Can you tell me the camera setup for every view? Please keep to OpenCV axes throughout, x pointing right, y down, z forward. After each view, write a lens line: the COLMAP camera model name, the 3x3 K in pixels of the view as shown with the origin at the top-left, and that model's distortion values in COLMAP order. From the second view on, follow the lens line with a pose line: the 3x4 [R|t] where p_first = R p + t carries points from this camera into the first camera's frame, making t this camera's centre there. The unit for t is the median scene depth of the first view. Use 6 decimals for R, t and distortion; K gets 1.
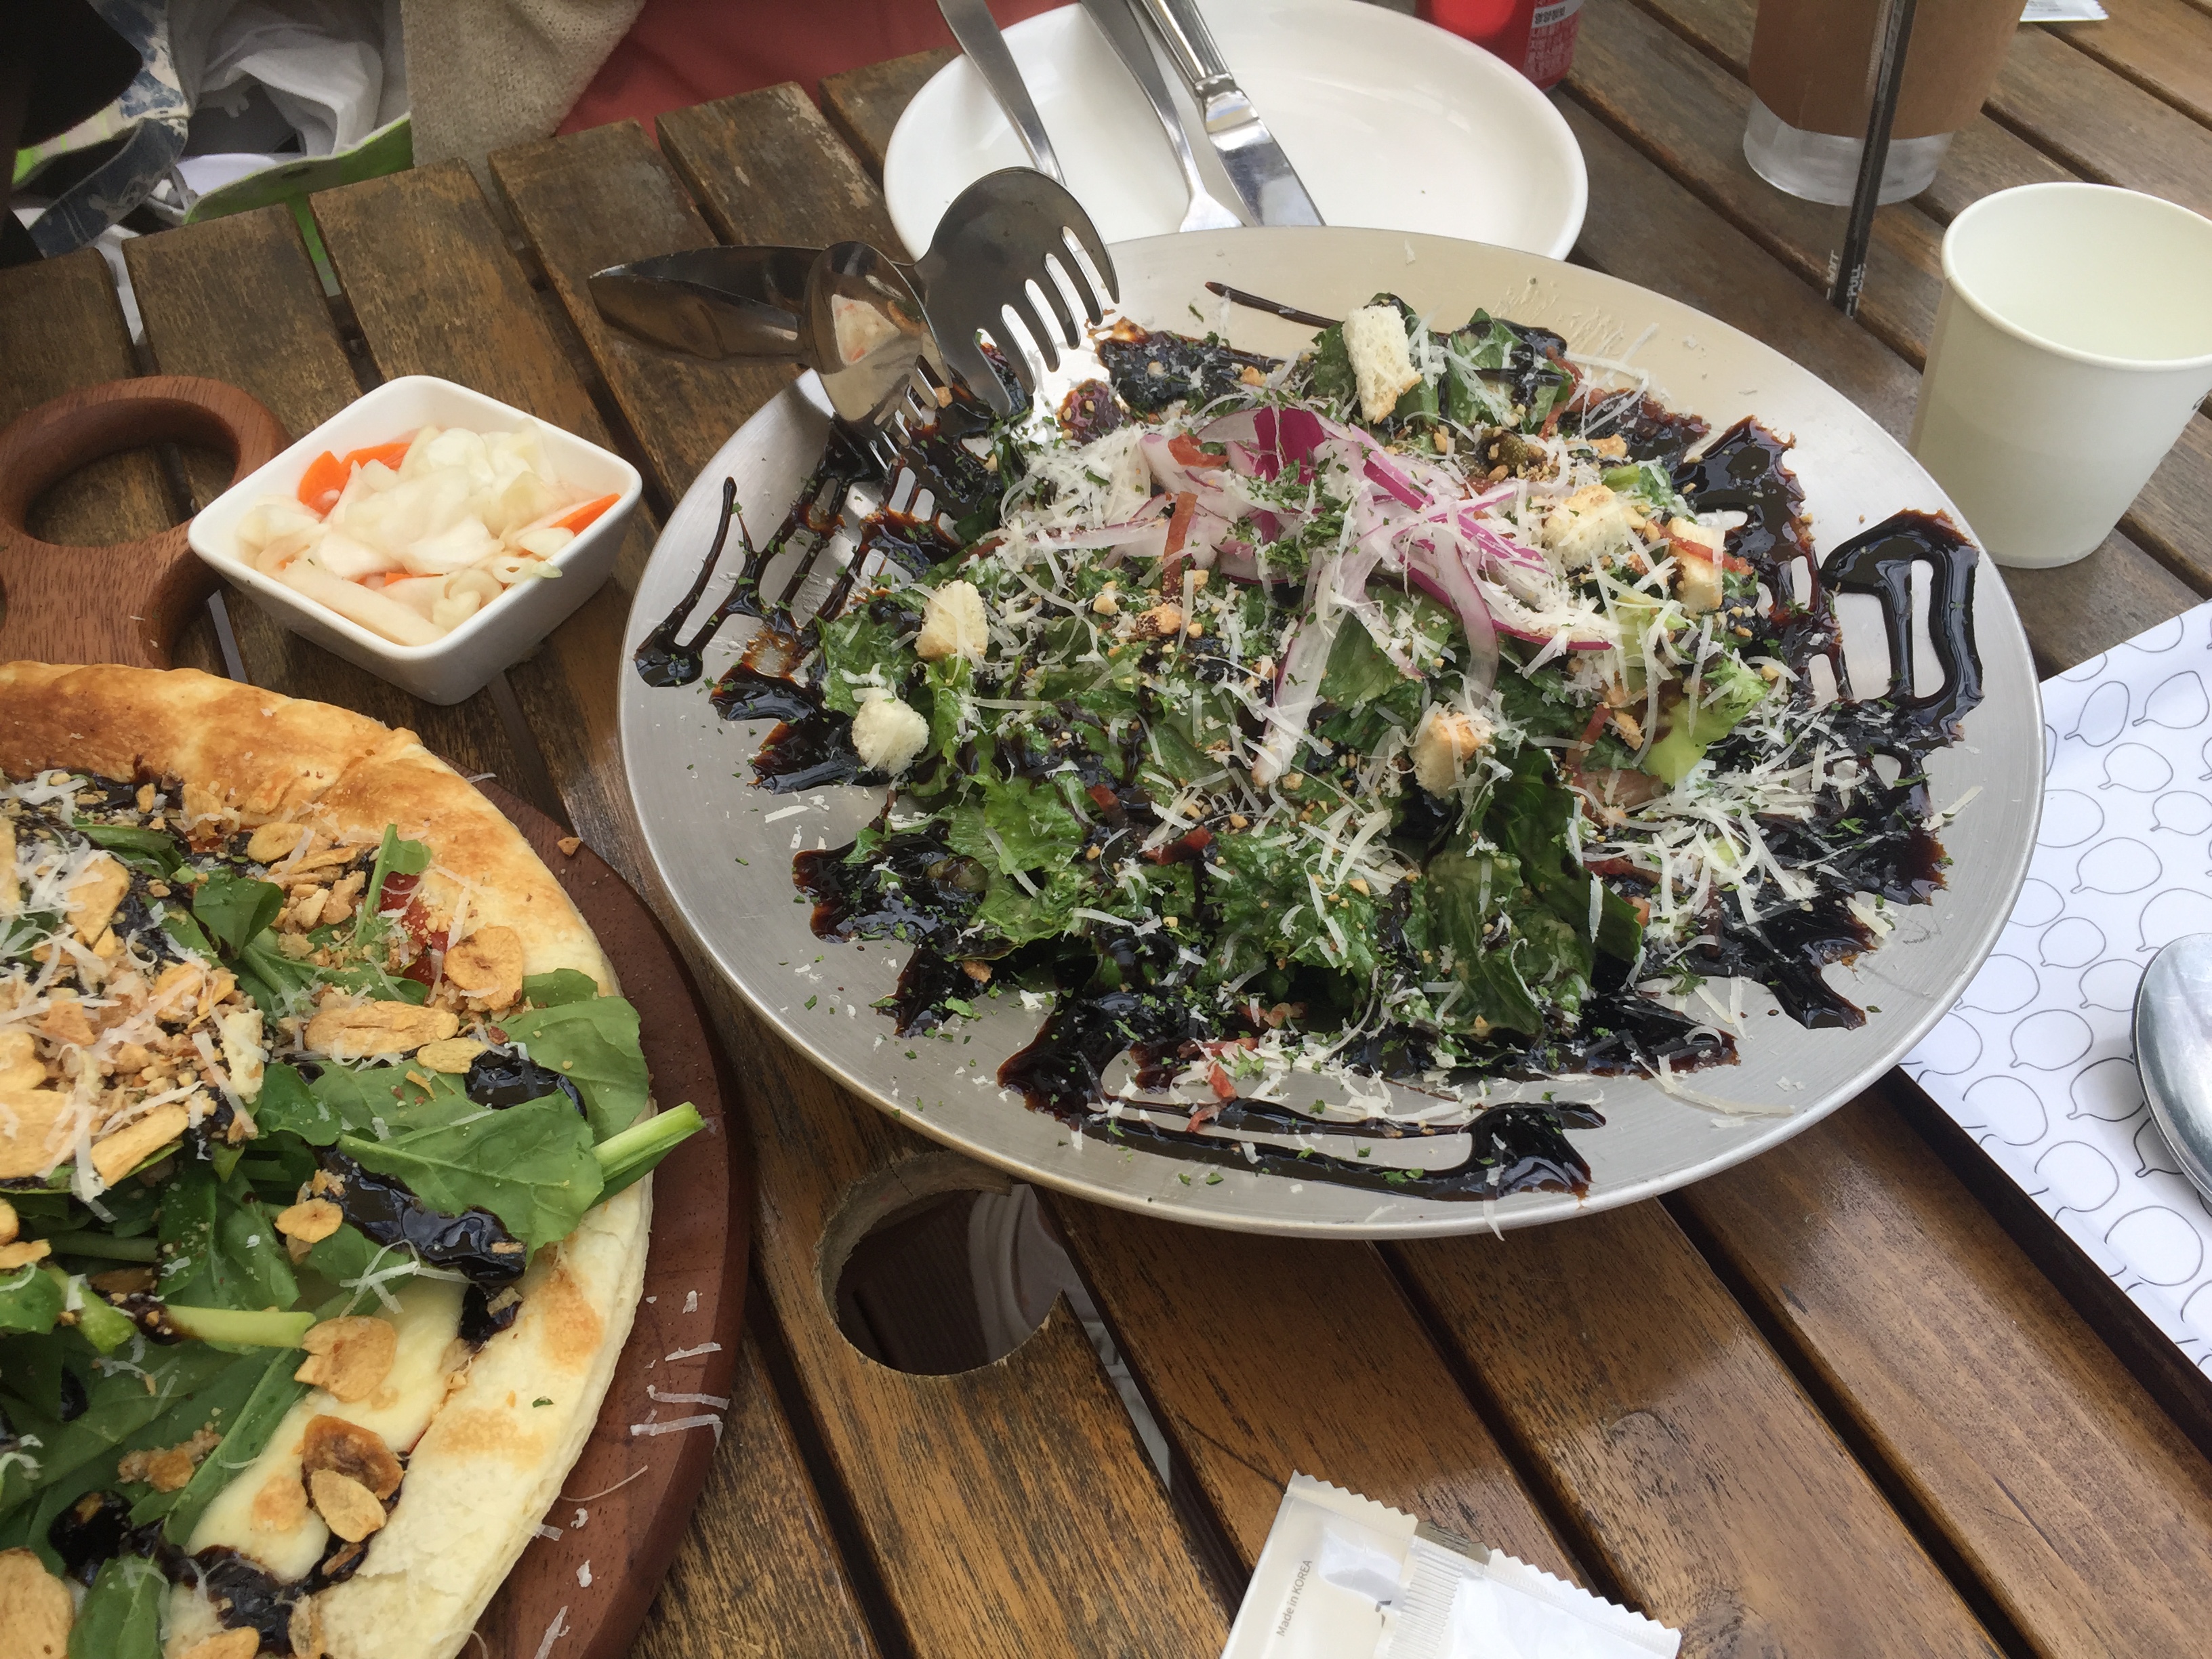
lens RADIAL K [[1856.0, 0, 1107.0], [0, 1856.0, 832.6], [0, 0, 1]] dist [0.071109, -0.113432]
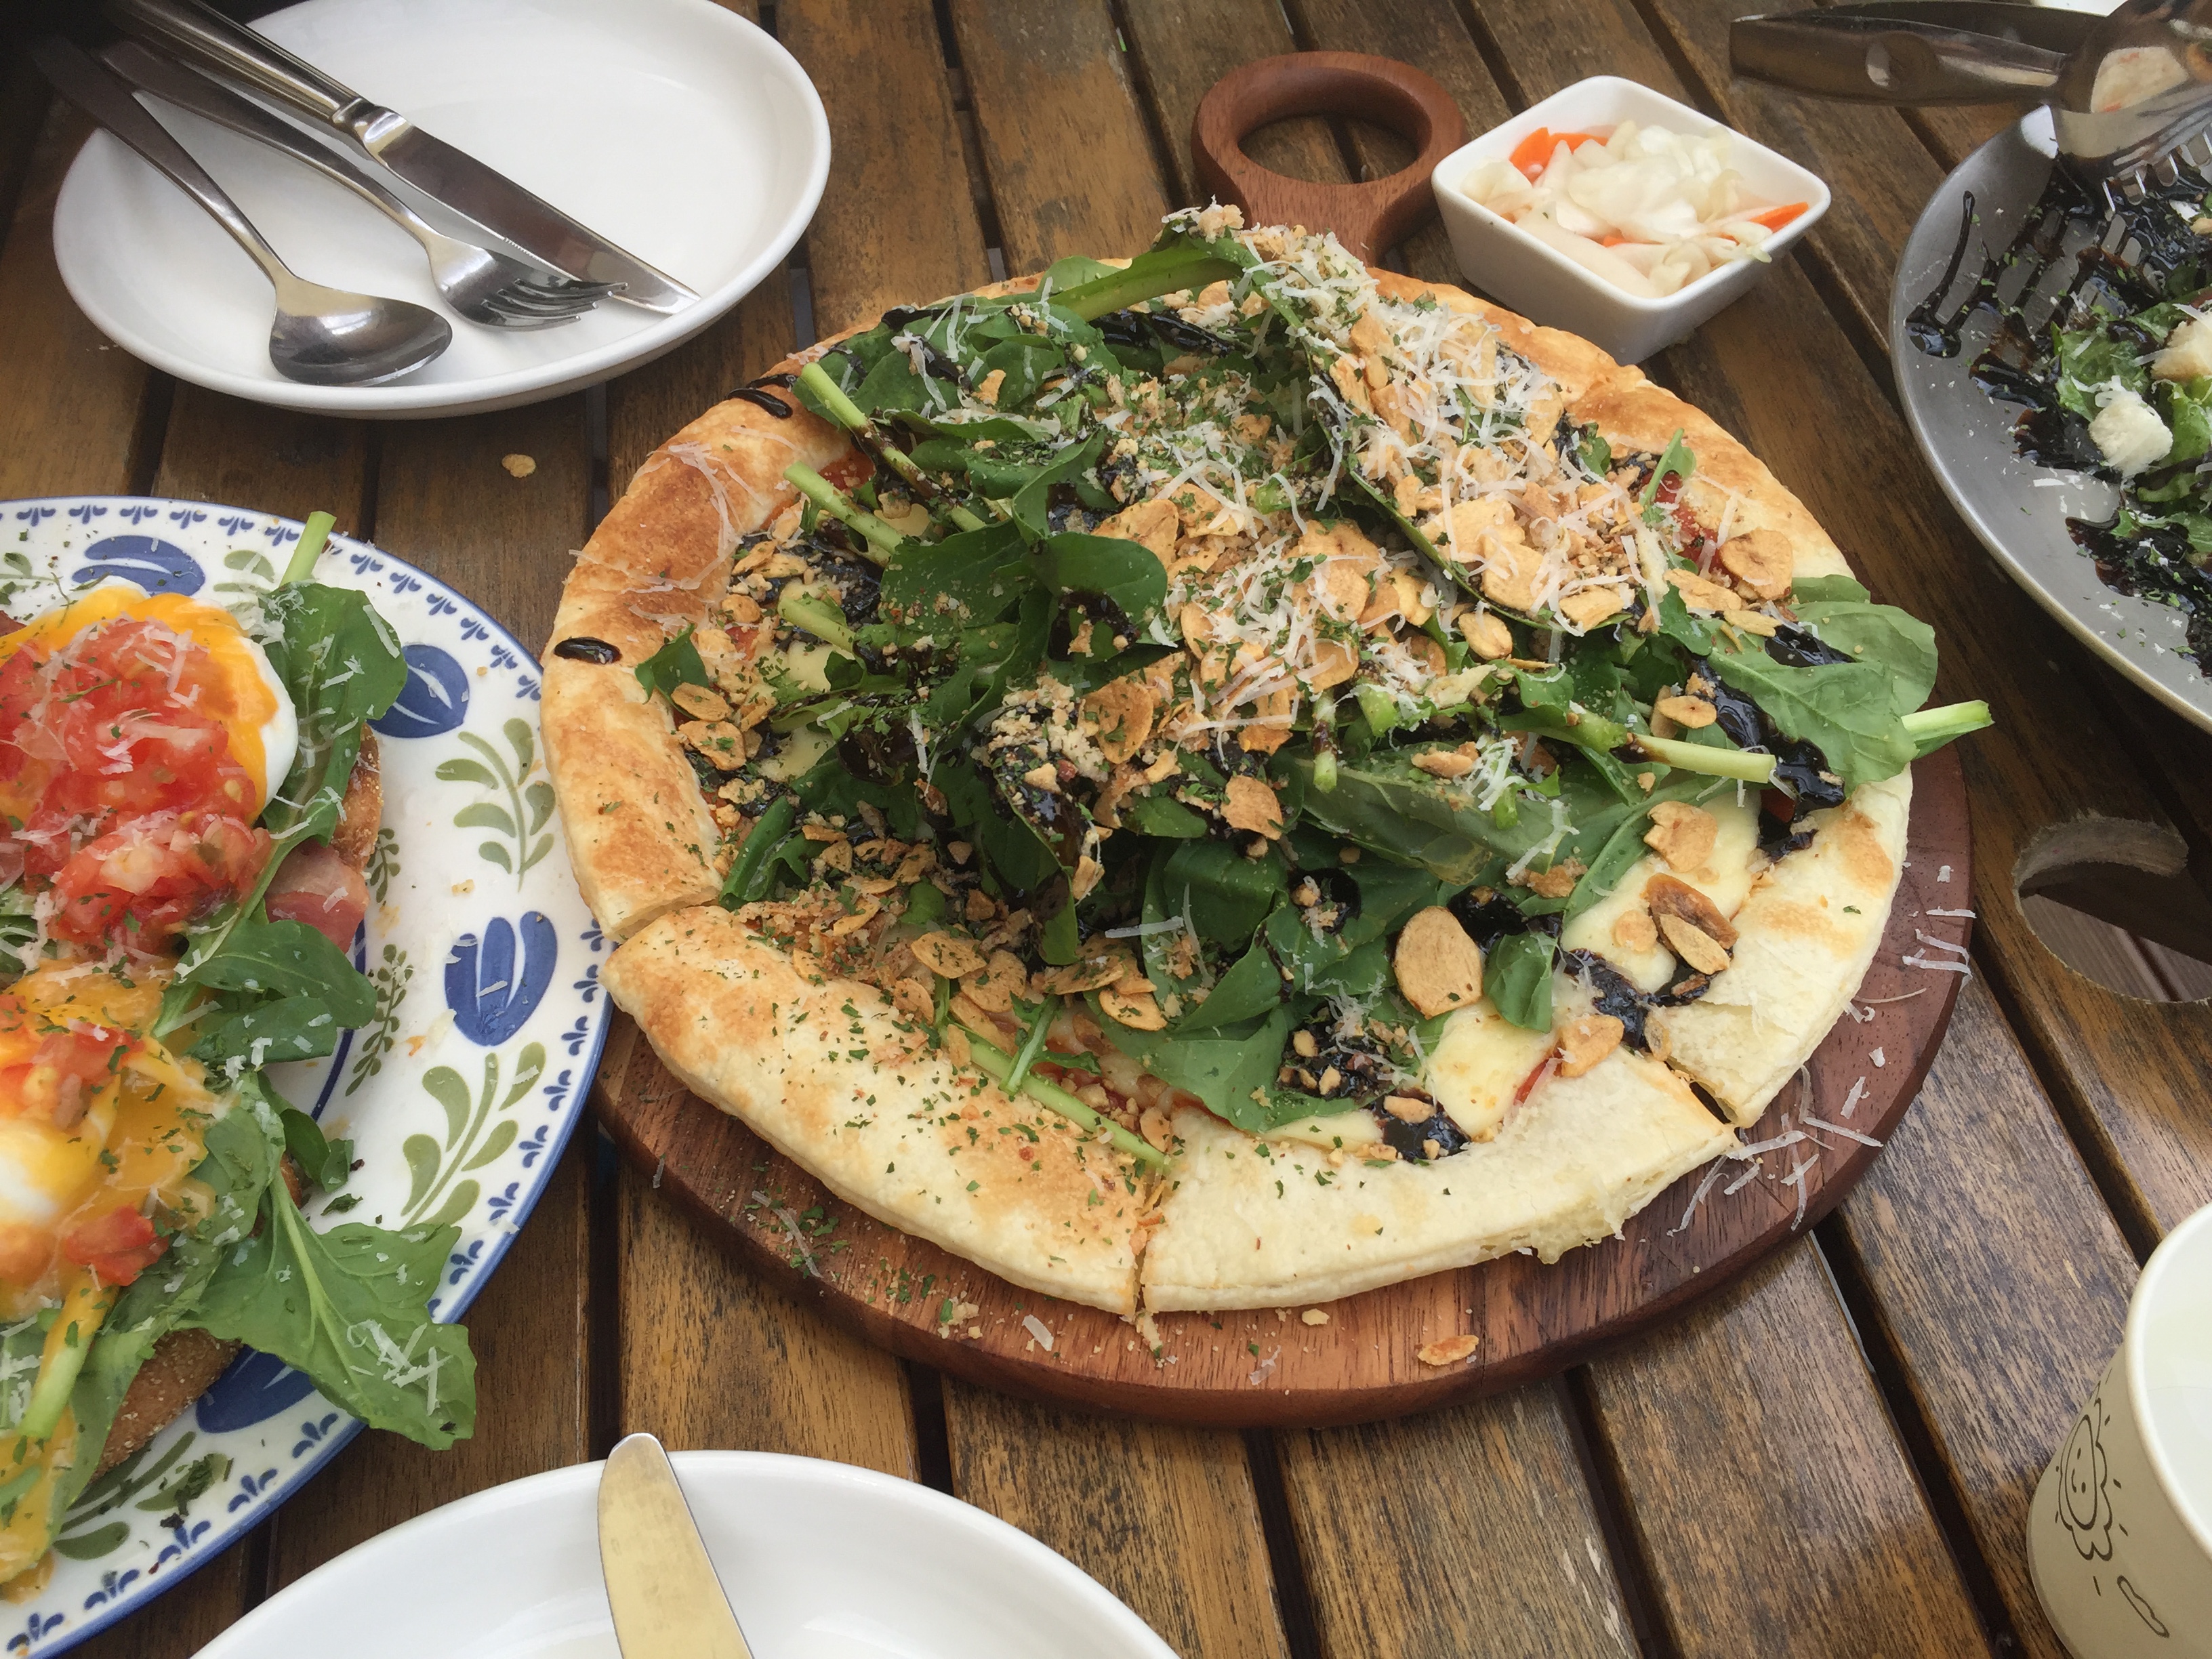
lens RADIAL K [[1856.0, 0, 1107.0], [0, 1856.0, 832.6], [0, 0, 1]] dist [0.071109, -0.113432]
pose [[0.956054, 0.221855, -0.191680, -0.481087], [-0.215186, 0.975011, 0.055205, 0.266738], [0.199137, -0.011533, 0.979904, -0.194071]]
